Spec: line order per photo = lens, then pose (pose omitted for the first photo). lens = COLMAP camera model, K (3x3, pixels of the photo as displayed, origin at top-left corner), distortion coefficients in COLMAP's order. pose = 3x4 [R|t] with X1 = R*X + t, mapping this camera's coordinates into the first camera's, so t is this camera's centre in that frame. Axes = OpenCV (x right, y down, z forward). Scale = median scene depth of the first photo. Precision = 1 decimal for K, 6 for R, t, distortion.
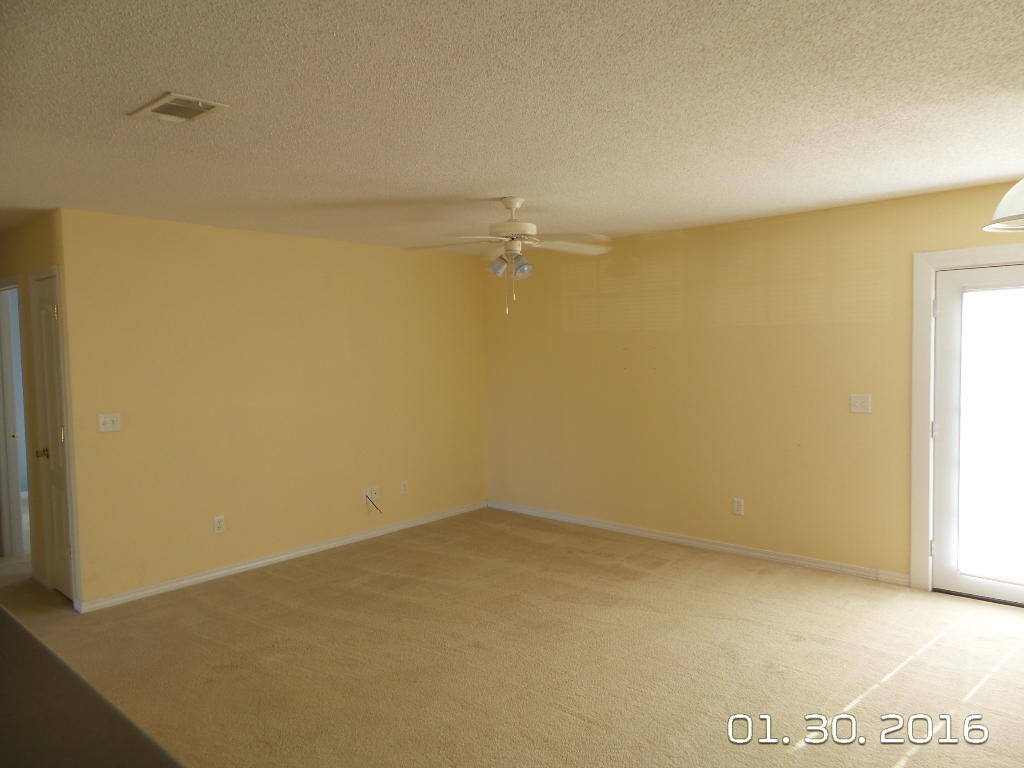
lens RADIAL K [[698.3, 0, 512.0], [0, 698.3, 384.0], [0, 0, 1]] dist [-0.002187, 0.003957]
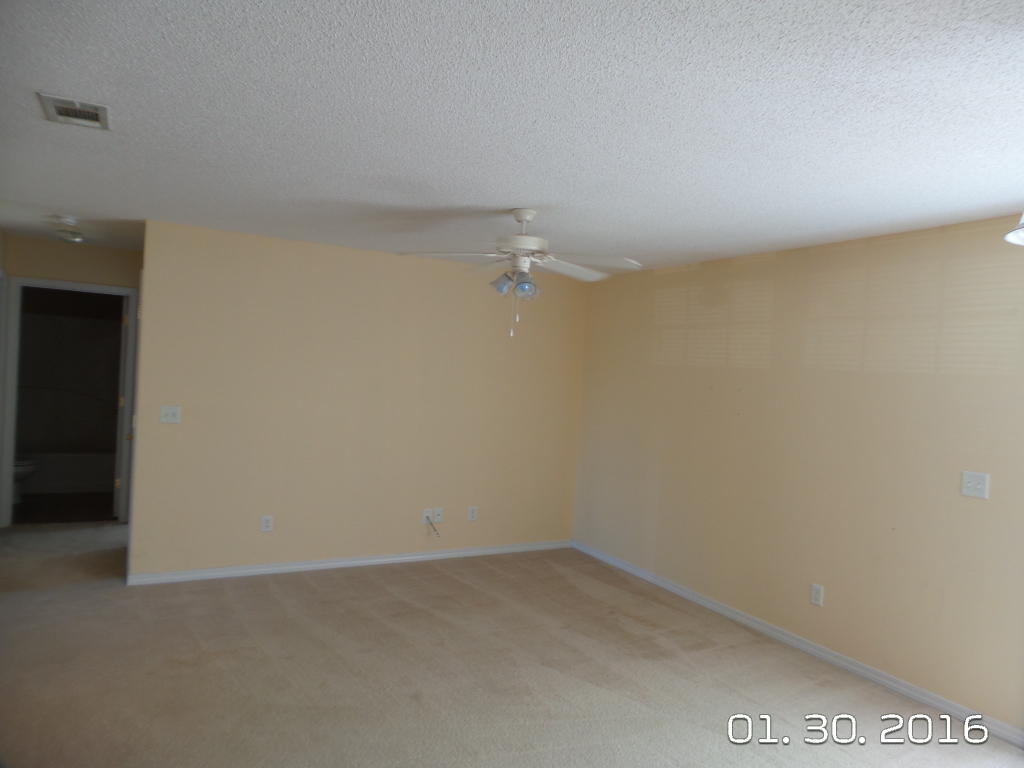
lens RADIAL K [[698.3, 0, 512.0], [0, 698.3, 384.0], [0, 0, 1]] dist [-0.002187, 0.003957]
pose [[0.943259, 0.080454, -0.322163, 0.249871], [-0.093306, 0.995333, -0.024626, -0.014310], [0.318678, 0.053289, 0.946364, 0.122741]]
